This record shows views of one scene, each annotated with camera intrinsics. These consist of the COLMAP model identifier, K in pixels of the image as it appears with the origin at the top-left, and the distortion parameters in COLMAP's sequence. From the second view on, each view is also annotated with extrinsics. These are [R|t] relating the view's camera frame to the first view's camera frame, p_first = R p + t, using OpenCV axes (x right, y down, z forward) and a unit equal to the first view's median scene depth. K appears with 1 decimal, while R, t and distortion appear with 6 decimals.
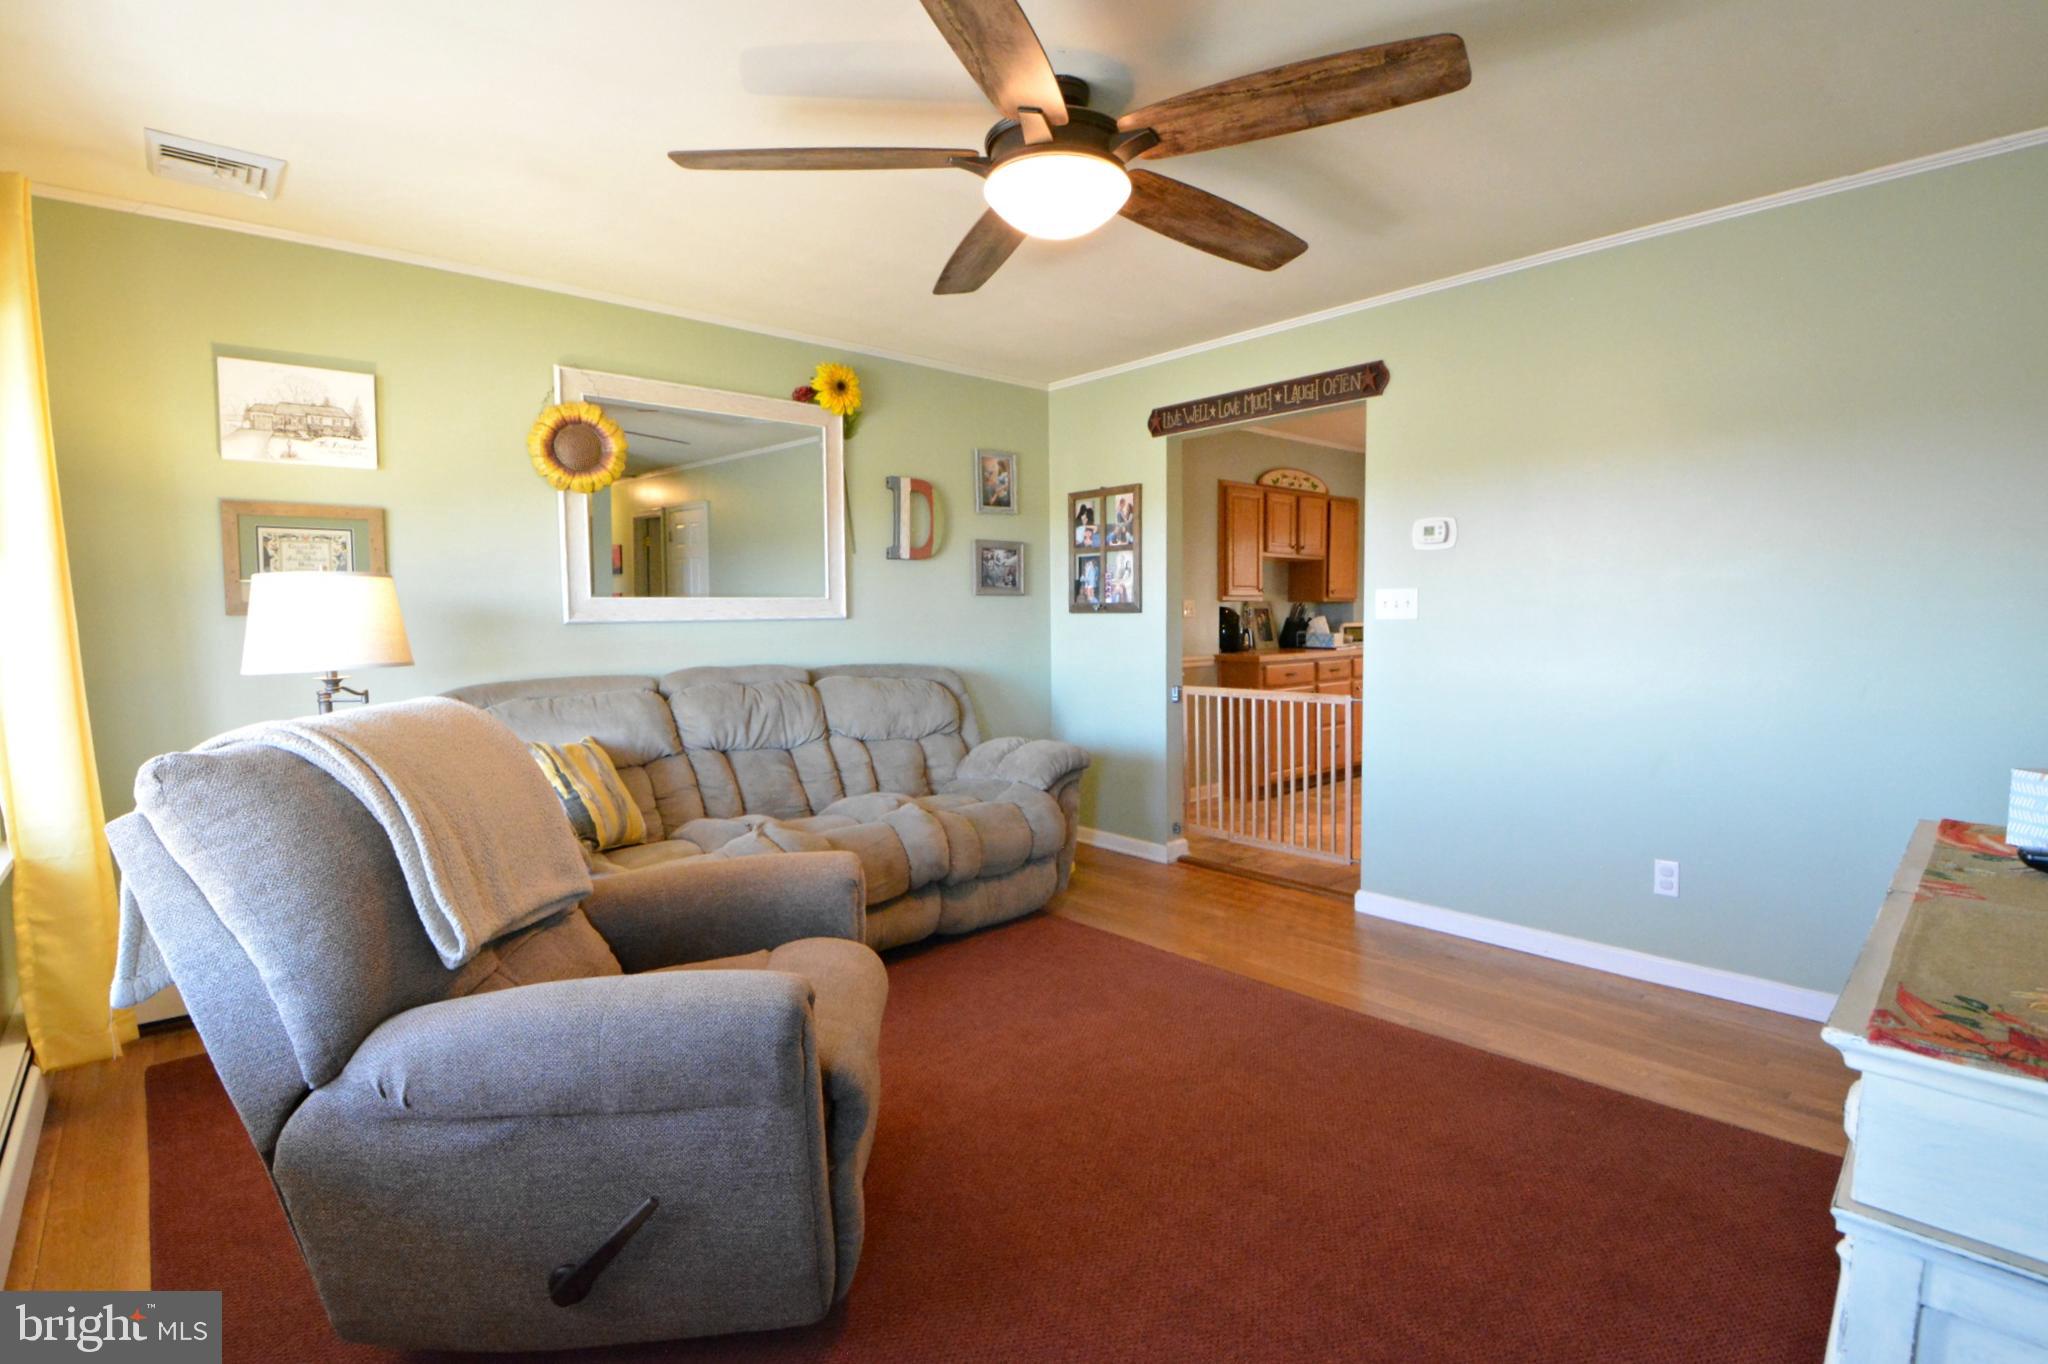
lens RADIAL K [[925.9, 0, 1035.0], [0, 925.9, 679.7], [0, 0, 1]] dist [-0.011140, -0.009856]
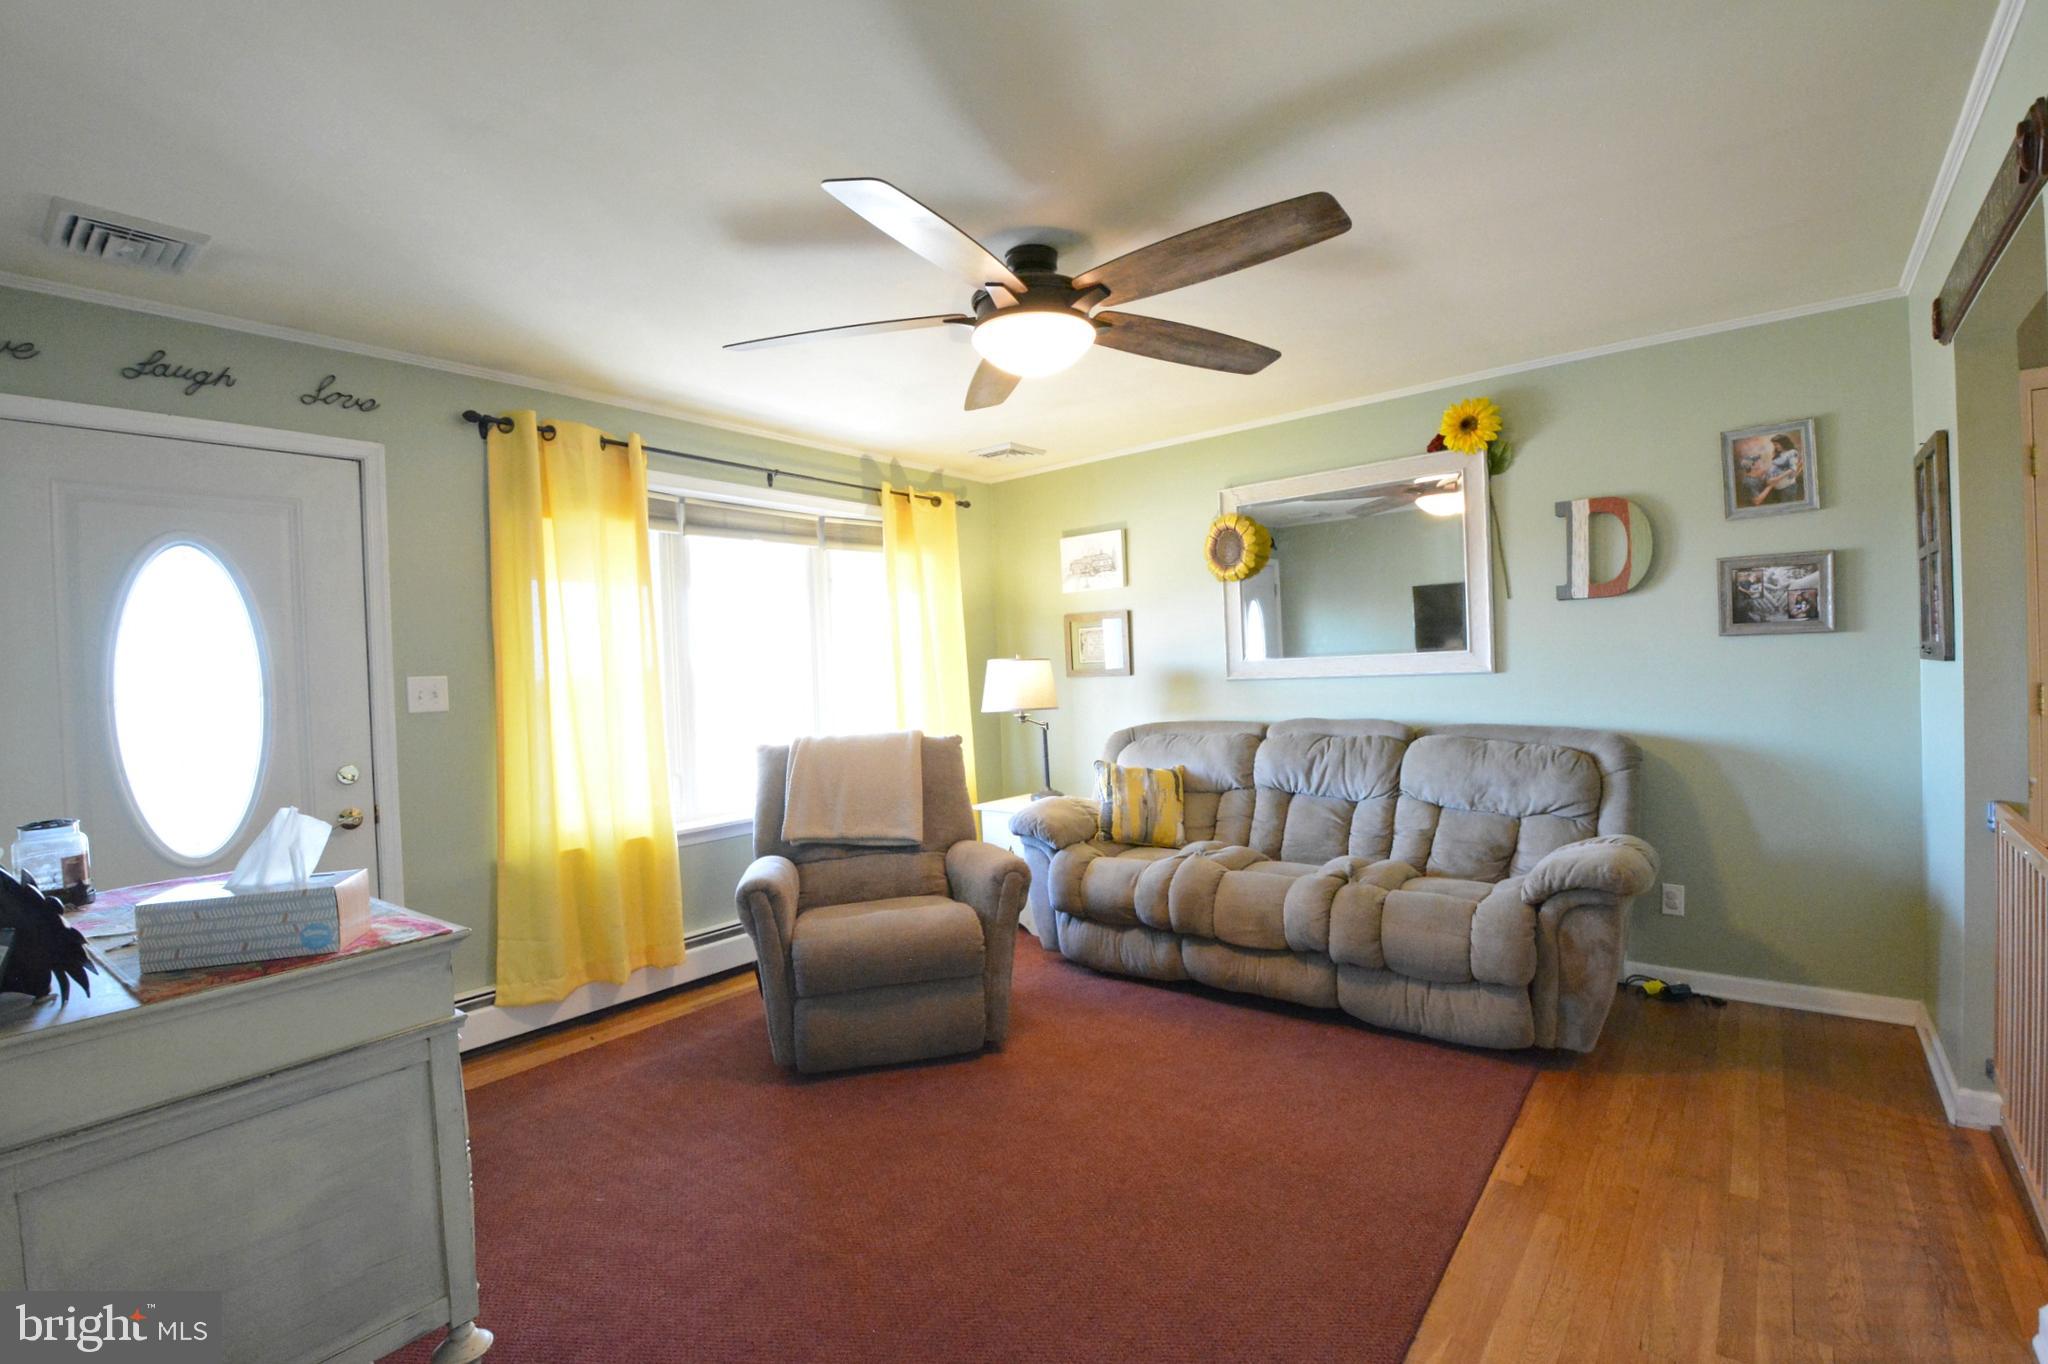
lens RADIAL K [[925.9, 0, 1030.0], [0, 925.9, 679.0], [0, 0, 1]] dist [-0.011140, -0.009856]
pose [[0.160005, 0.007113, -0.987091, 0.625356], [-0.038416, 0.999261, 0.000973, -0.044594], [0.986368, 0.037764, 0.160160, 0.419027]]
